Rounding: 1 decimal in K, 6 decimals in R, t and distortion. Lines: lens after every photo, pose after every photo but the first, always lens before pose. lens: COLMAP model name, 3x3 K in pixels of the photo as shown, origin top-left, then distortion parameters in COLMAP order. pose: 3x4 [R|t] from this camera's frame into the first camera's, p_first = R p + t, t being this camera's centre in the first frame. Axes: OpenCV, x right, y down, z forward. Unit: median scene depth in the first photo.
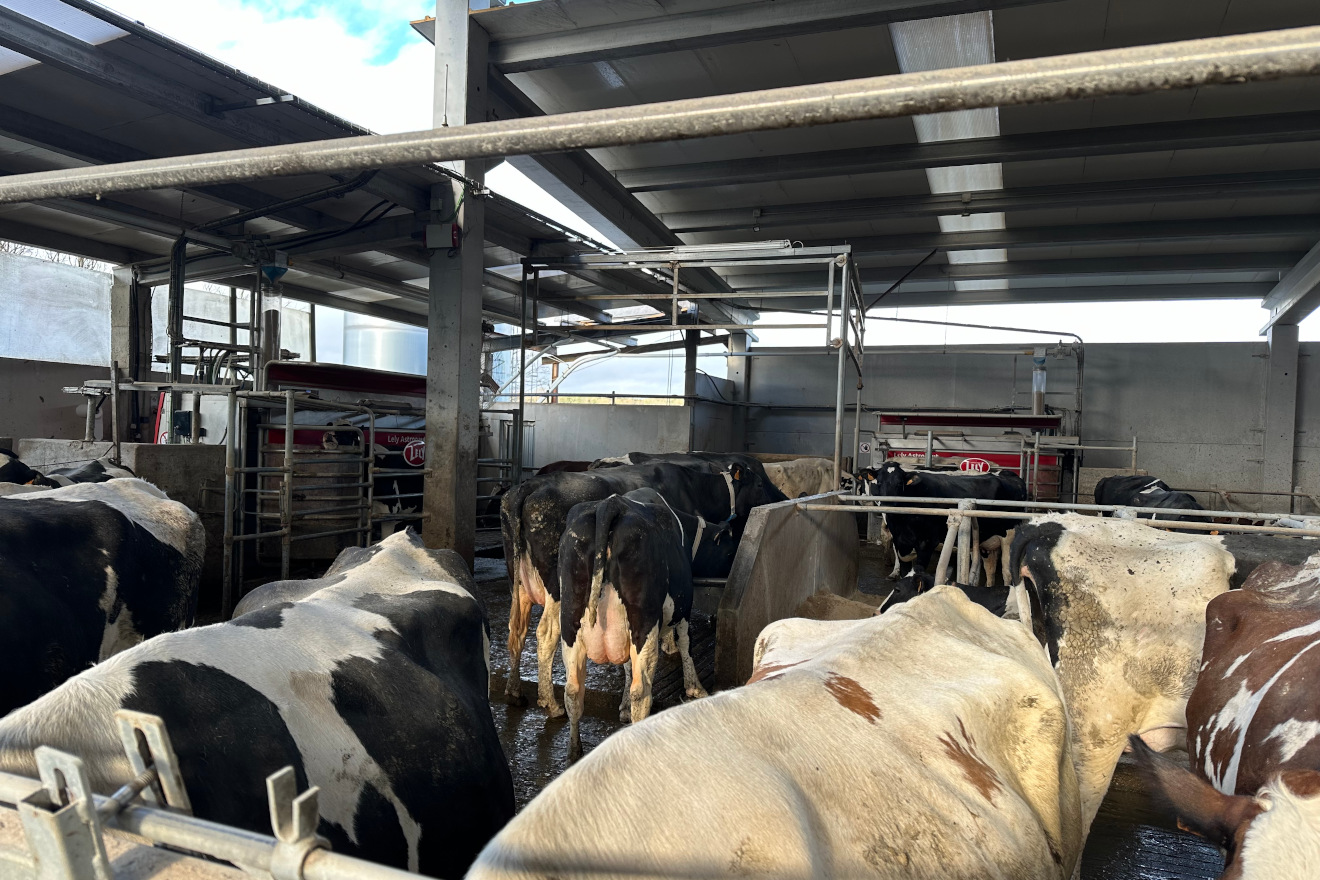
lens RADIAL K [[914.2, 0, 663.8], [0, 914.2, 447.9], [0, 0, 1]] dist [-0.003705, -0.004972]
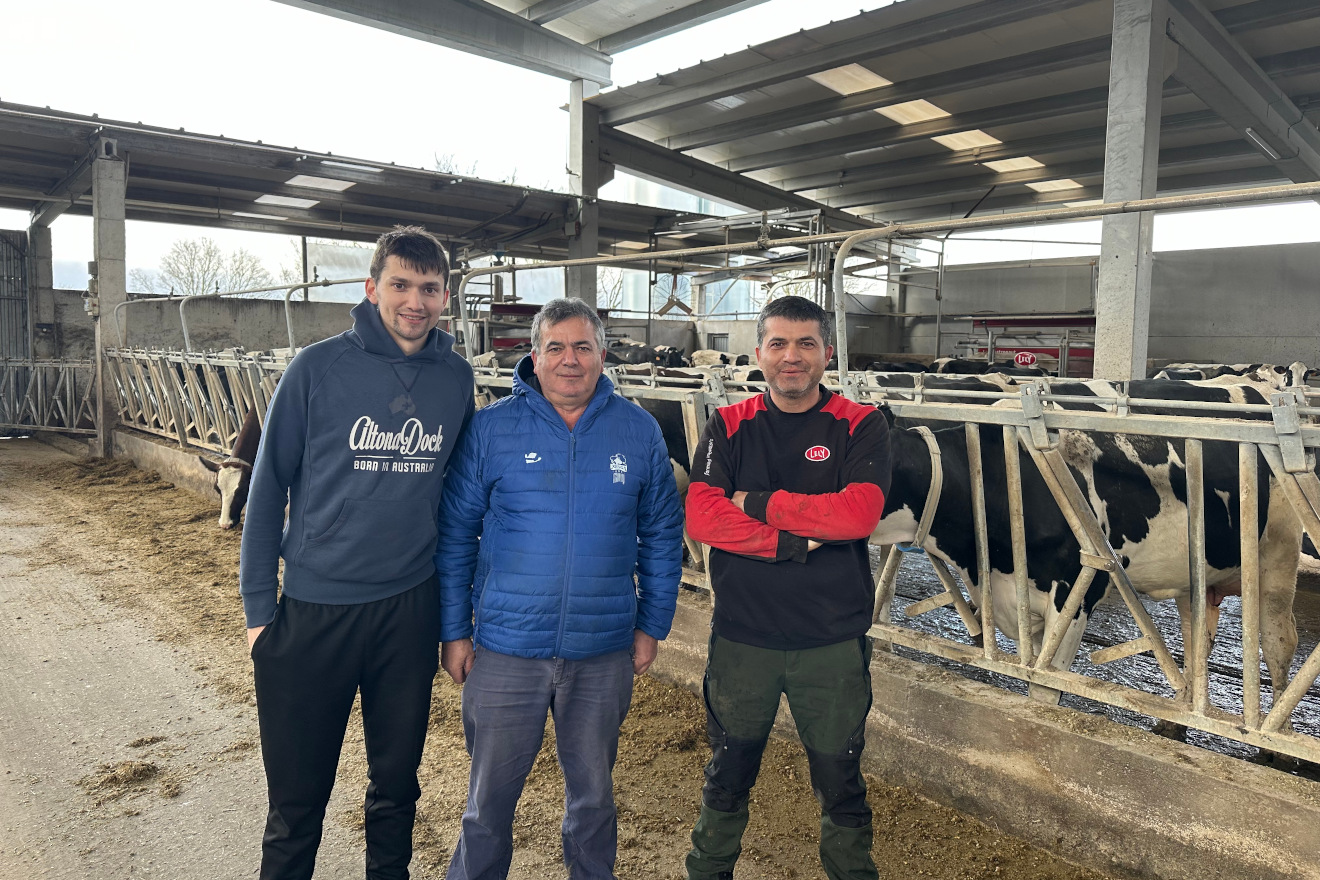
lens RADIAL K [[914.2, 0, 656.6], [0, 914.2, 435.6], [0, 0, 1]] dist [-0.003705, -0.004972]
pose [[0.903301, 0.018321, -0.428616, 0.439992], [0.012530, 0.997535, 0.069046, 0.033862], [0.428824, -0.067740, 0.900845, -0.370332]]
